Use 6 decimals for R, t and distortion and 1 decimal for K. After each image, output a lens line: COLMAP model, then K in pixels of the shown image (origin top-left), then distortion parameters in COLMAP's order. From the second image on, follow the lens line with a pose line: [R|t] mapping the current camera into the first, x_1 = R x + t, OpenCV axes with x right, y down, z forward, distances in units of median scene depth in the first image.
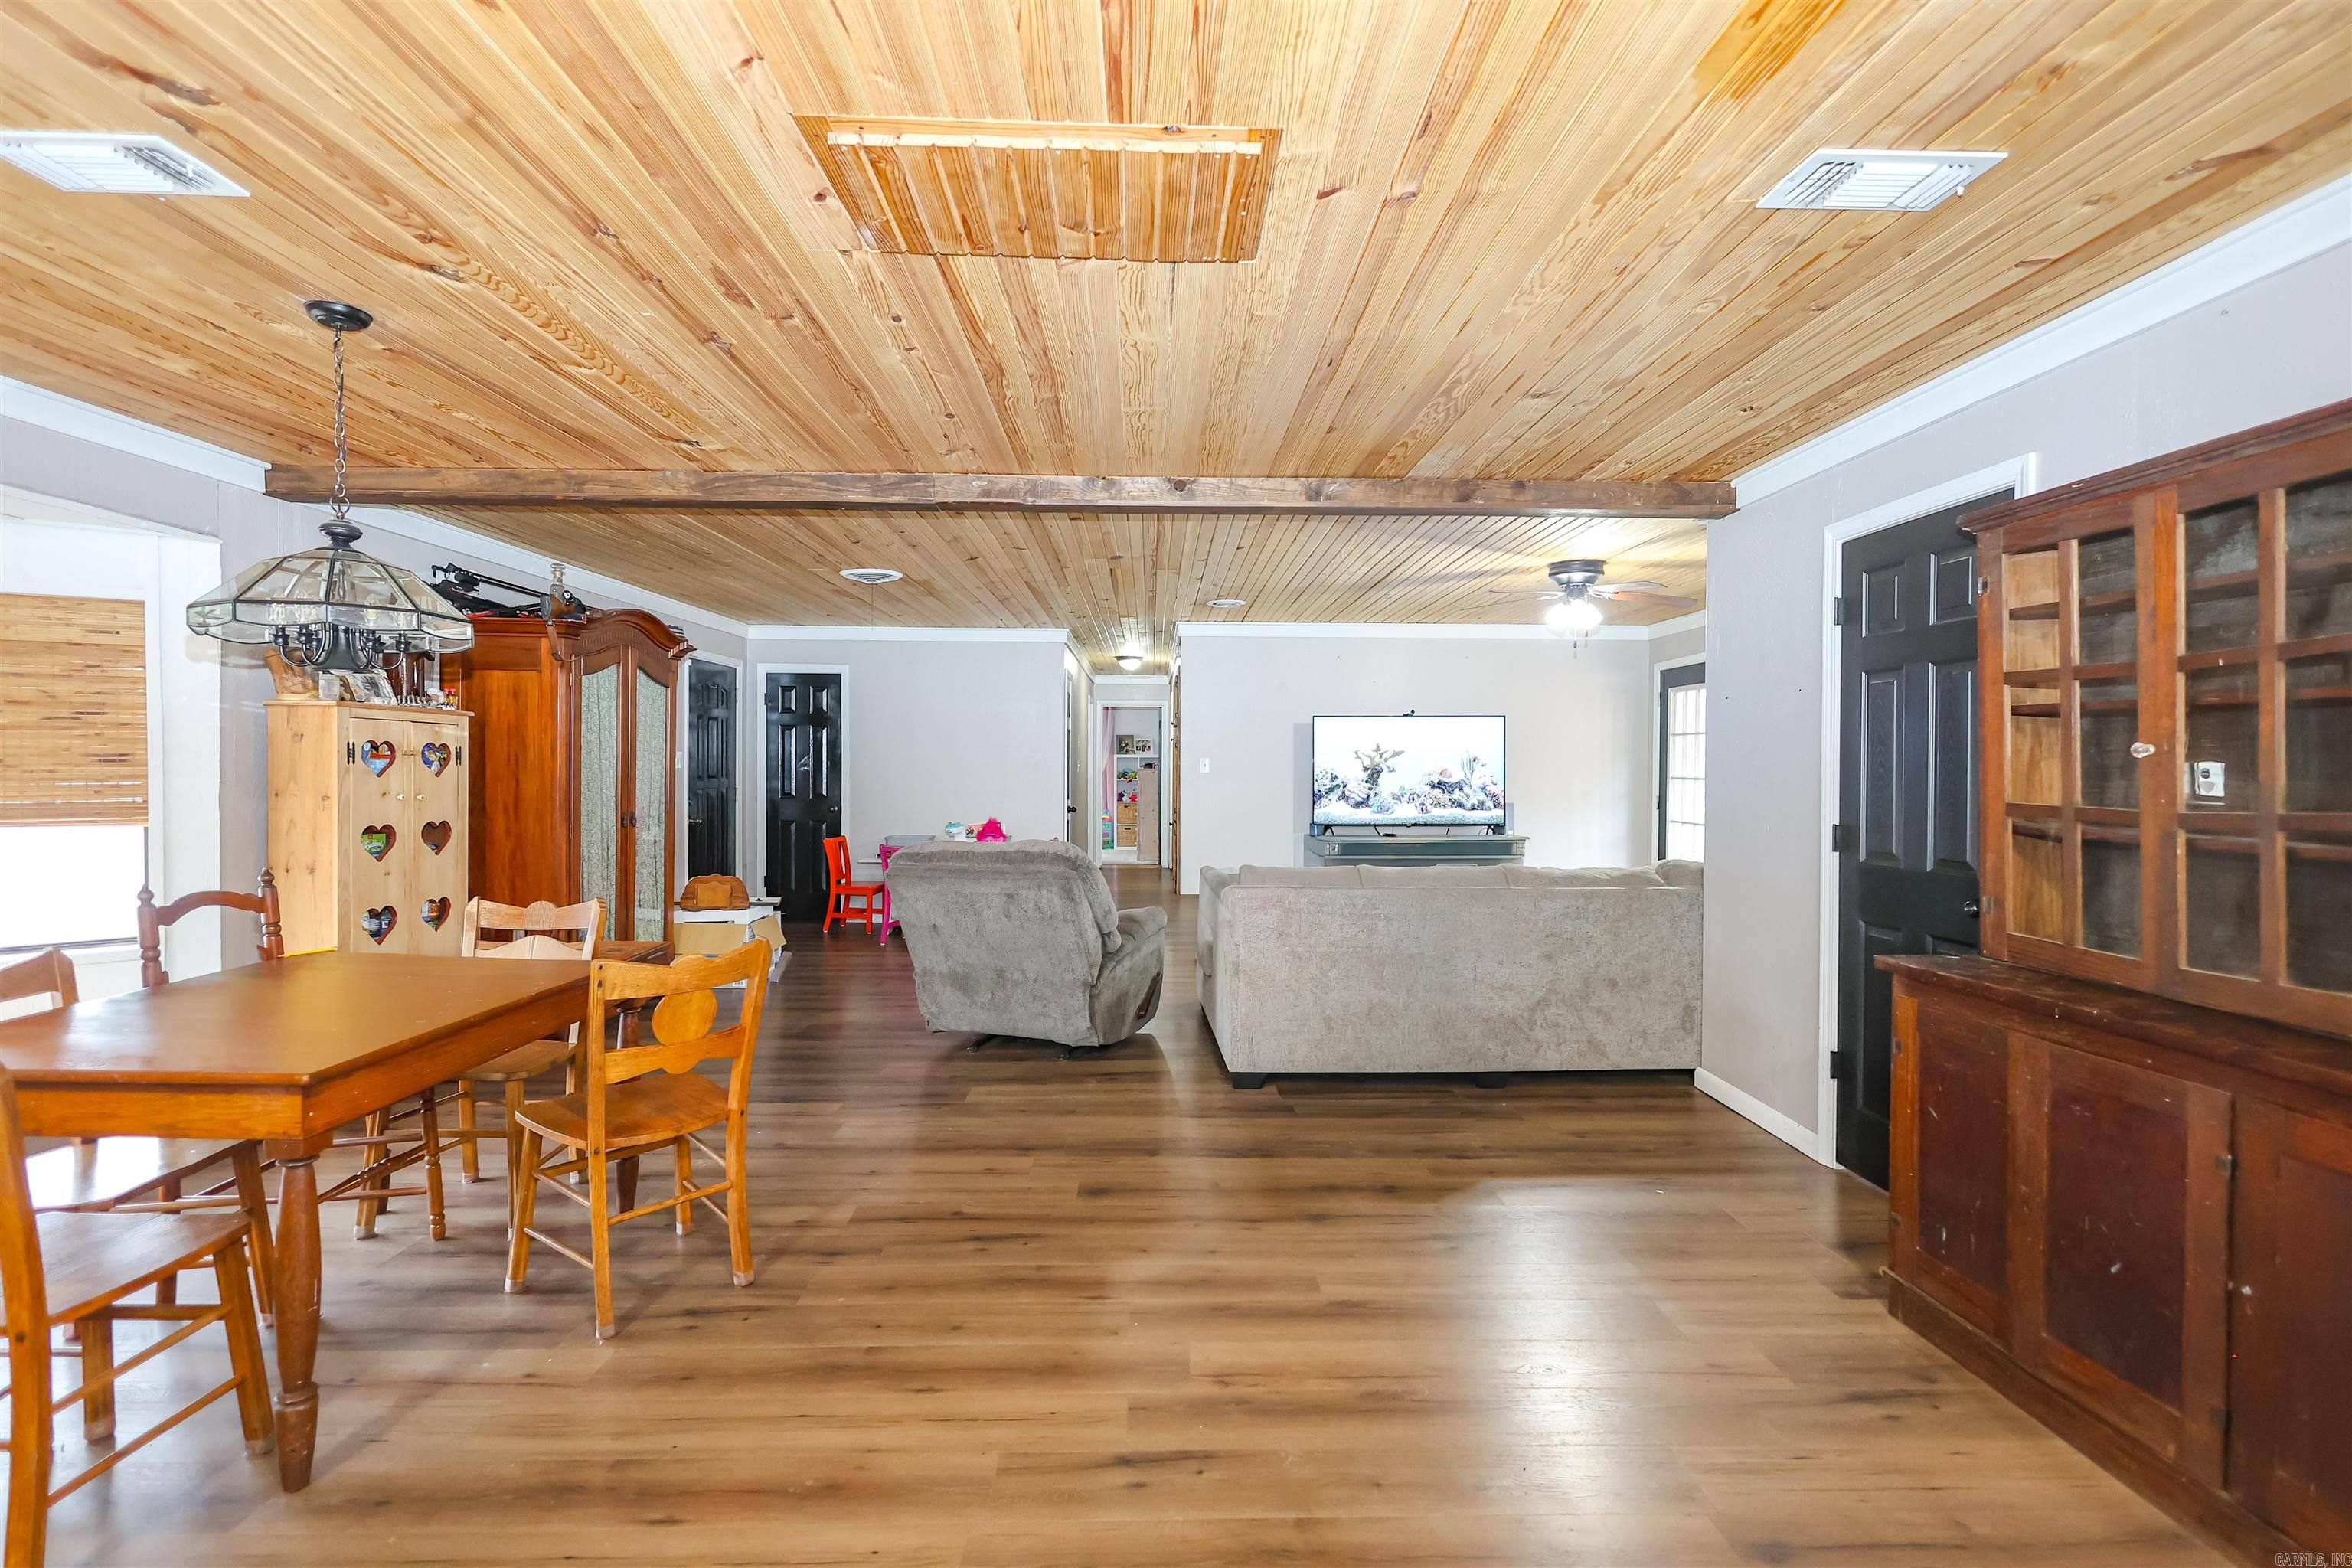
lens RADIAL K [[1091.6, 0, 1176.0], [0, 1091.6, 784.0], [0, 0, 1]] dist [0.002401, 0.000627]
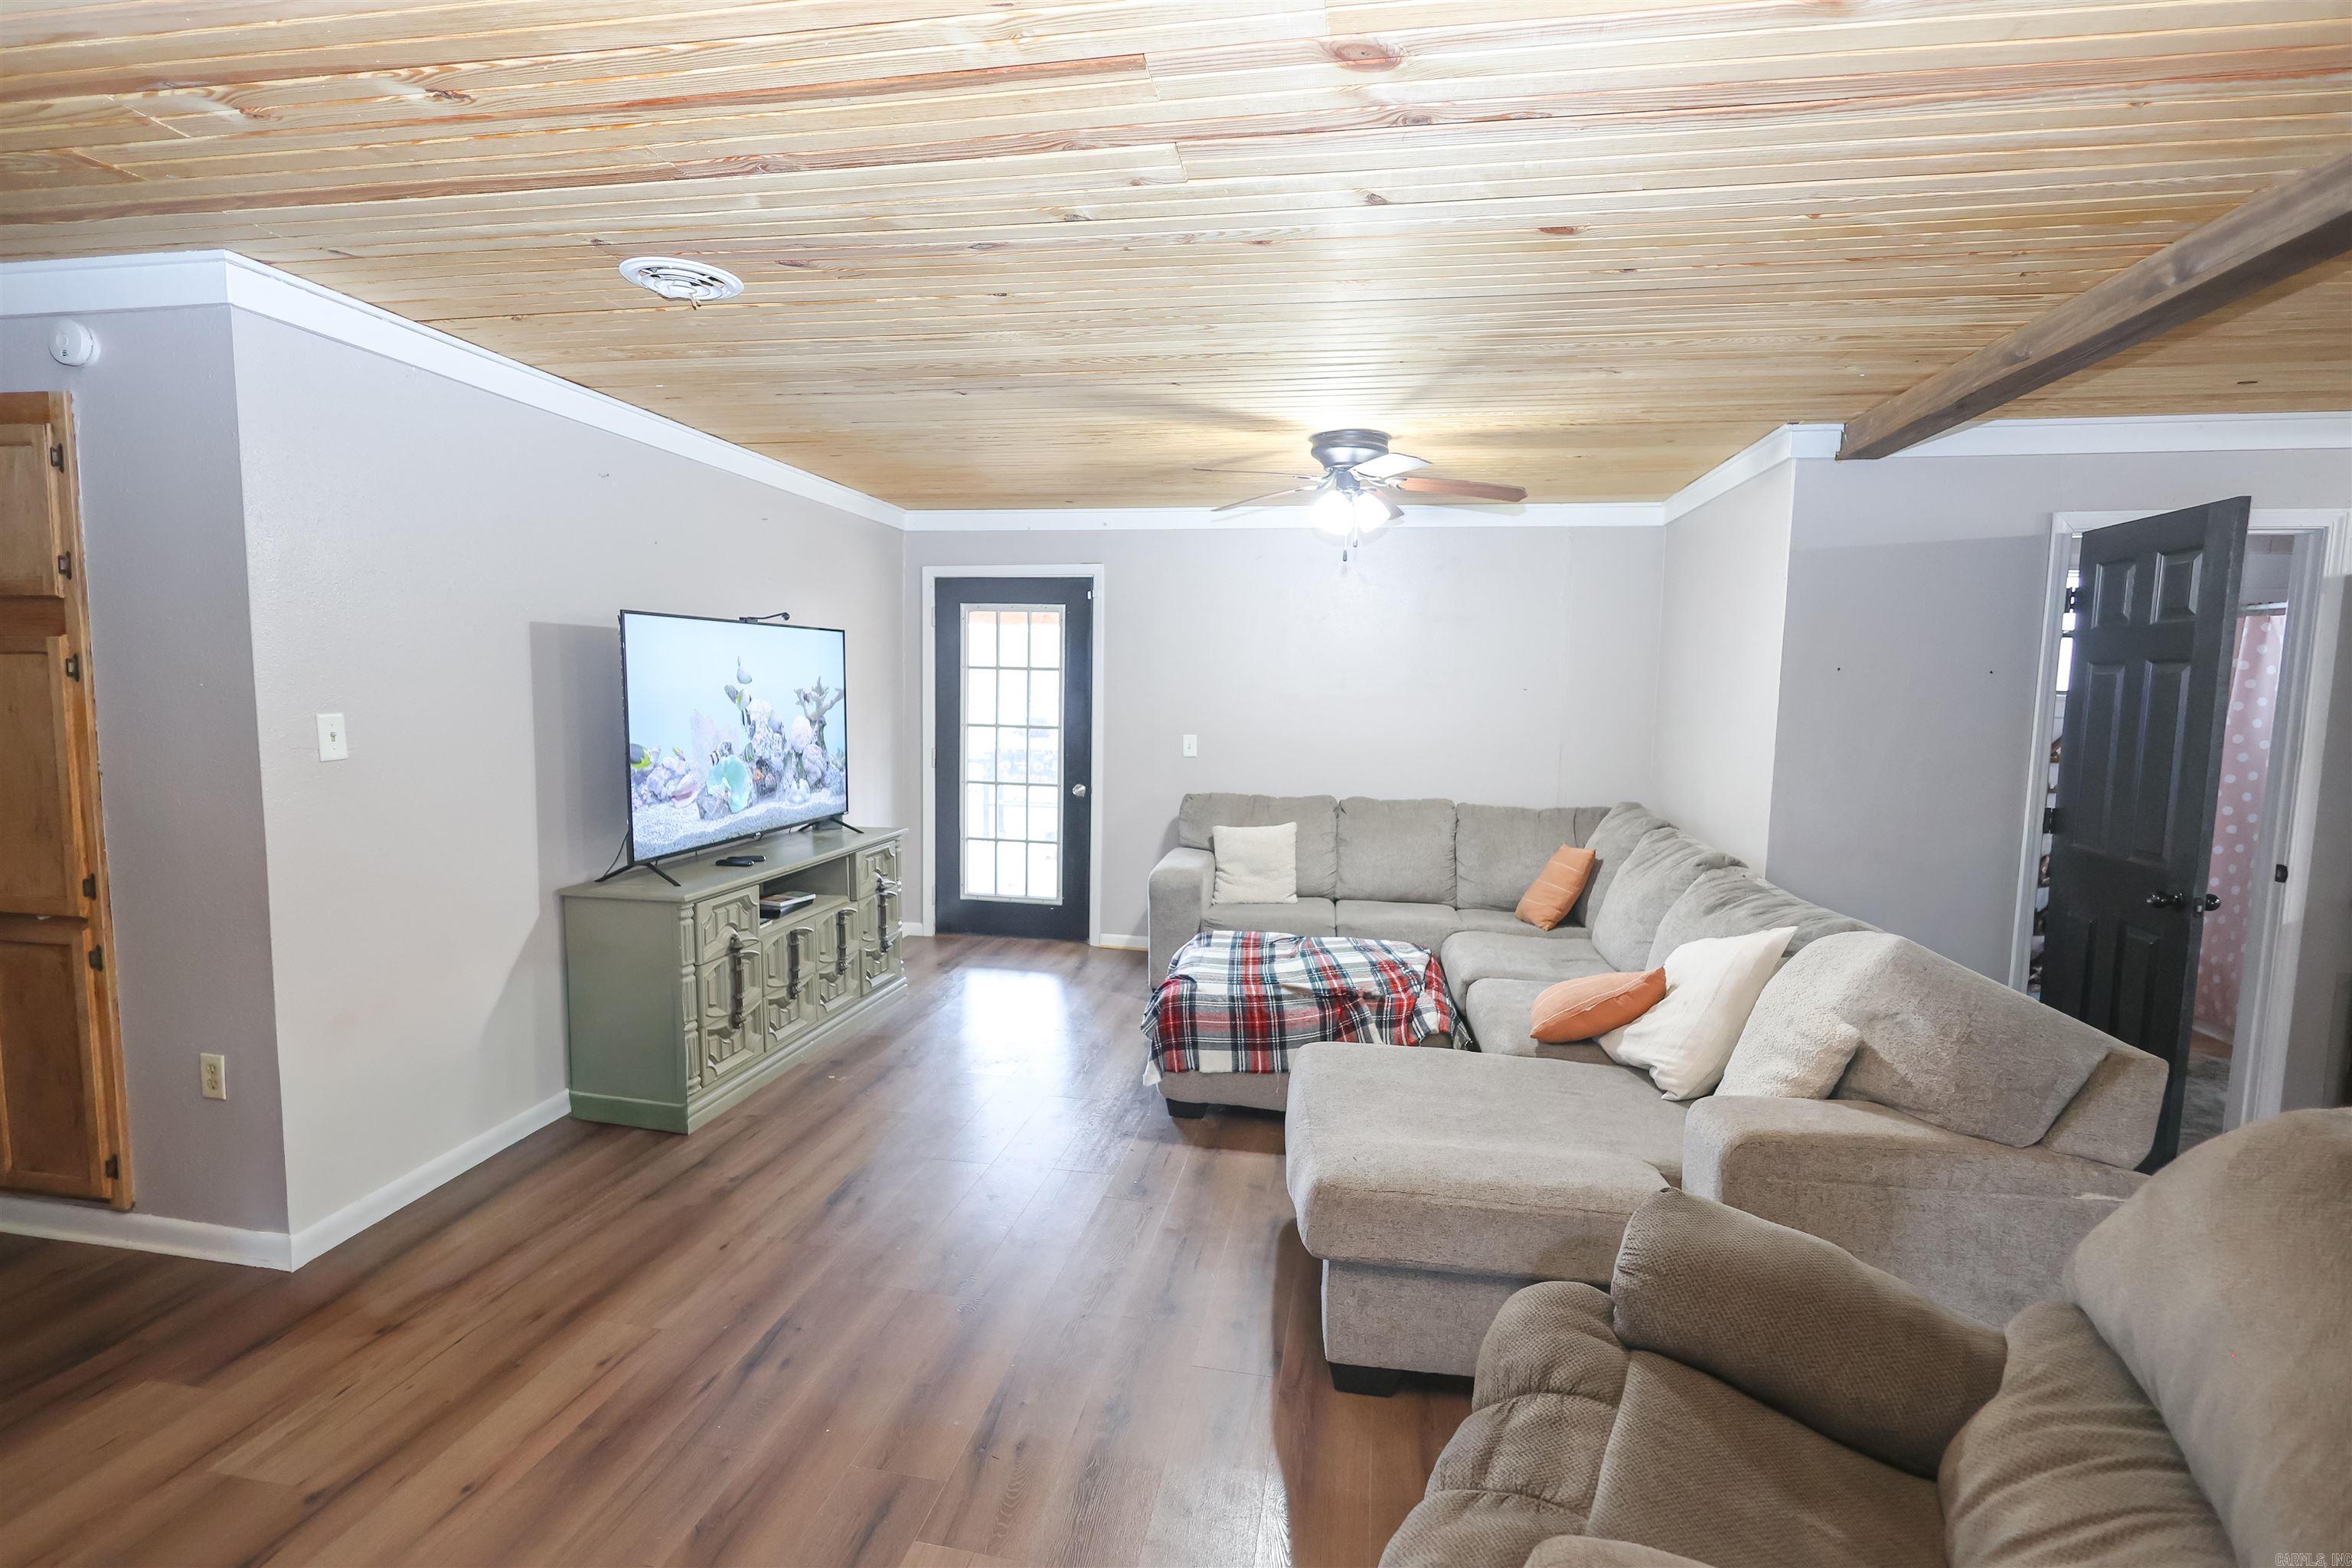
lens RADIAL K [[1091.6, 0, 1176.0], [0, 1091.6, 784.0], [0, 0, 1]] dist [0.002401, 0.000627]
pose [[0.207322, -0.090707, 0.974058, -0.444548], [-0.001360, 0.995664, 0.093008, -0.062551], [-0.978272, -0.020607, 0.206300, 1.223325]]
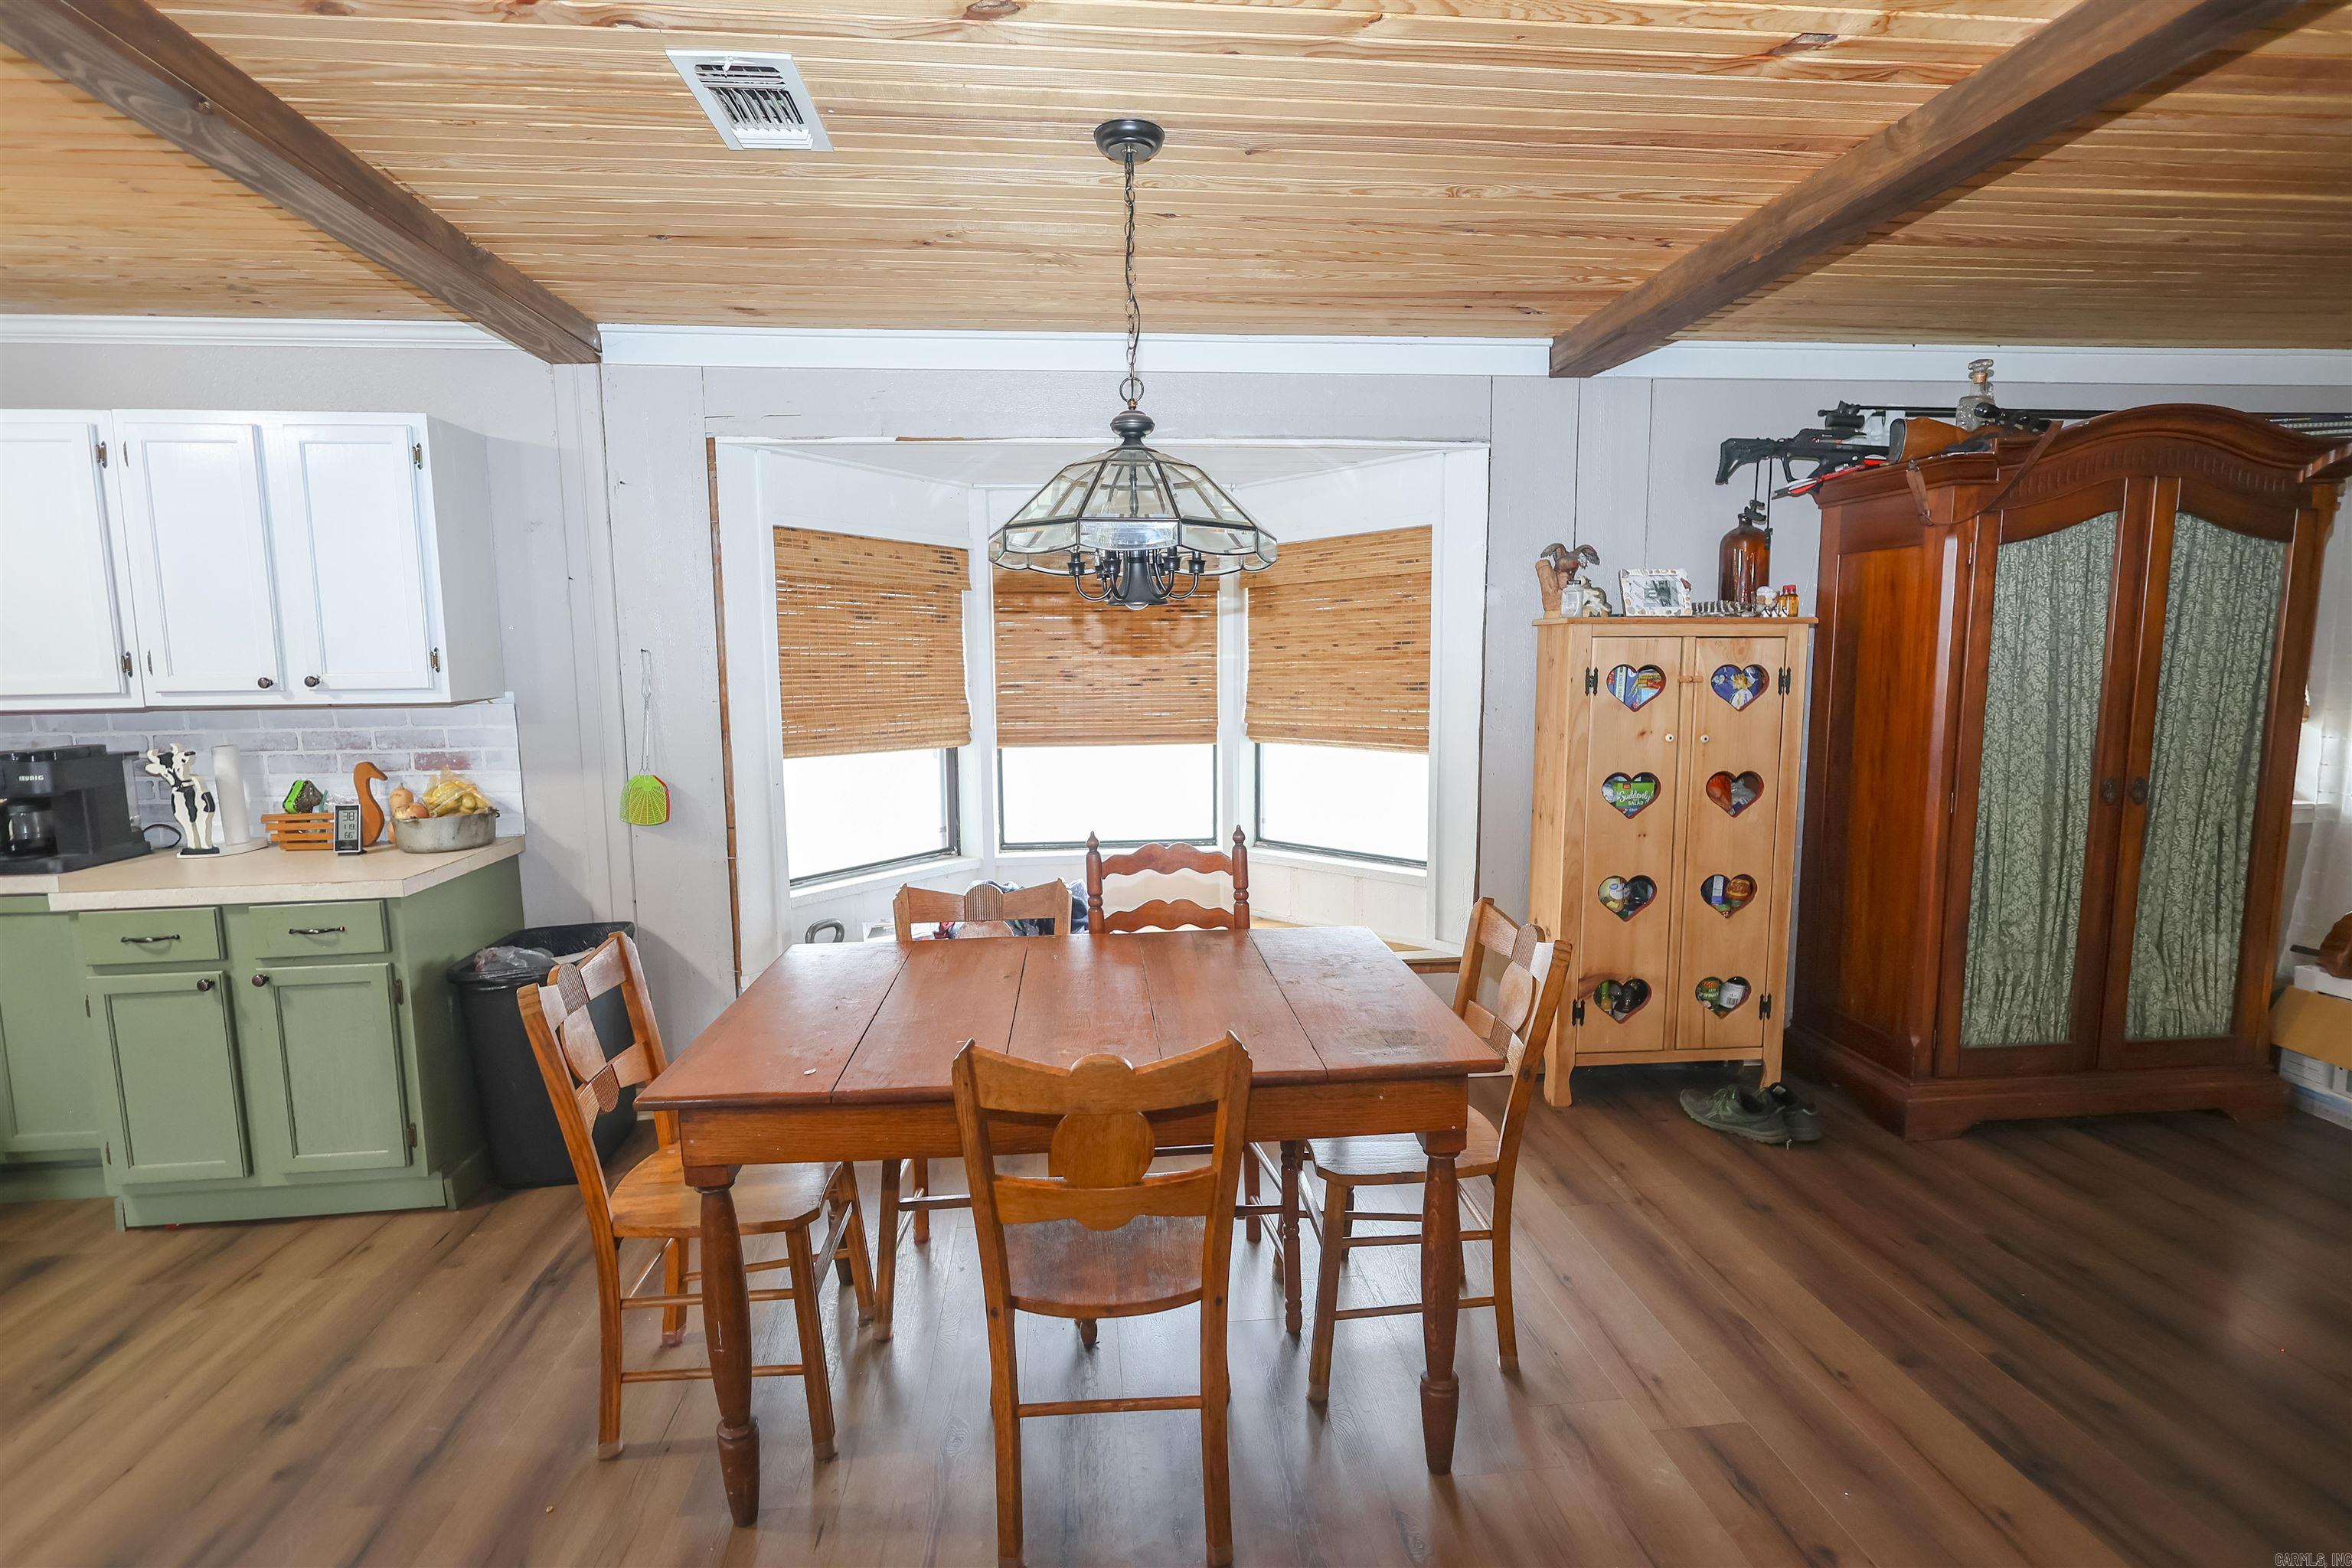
lens RADIAL K [[1126.5, 0, 1171.5], [0, 1126.5, 784.0], [0, 0, 1]] dist [-0.000144, 0.000499]
pose [[0.077718, 0.106237, -0.991299, 0.043390], [-0.007997, 0.994341, 0.105936, -0.033482], [0.996943, -0.000305, 0.078128, 0.545853]]
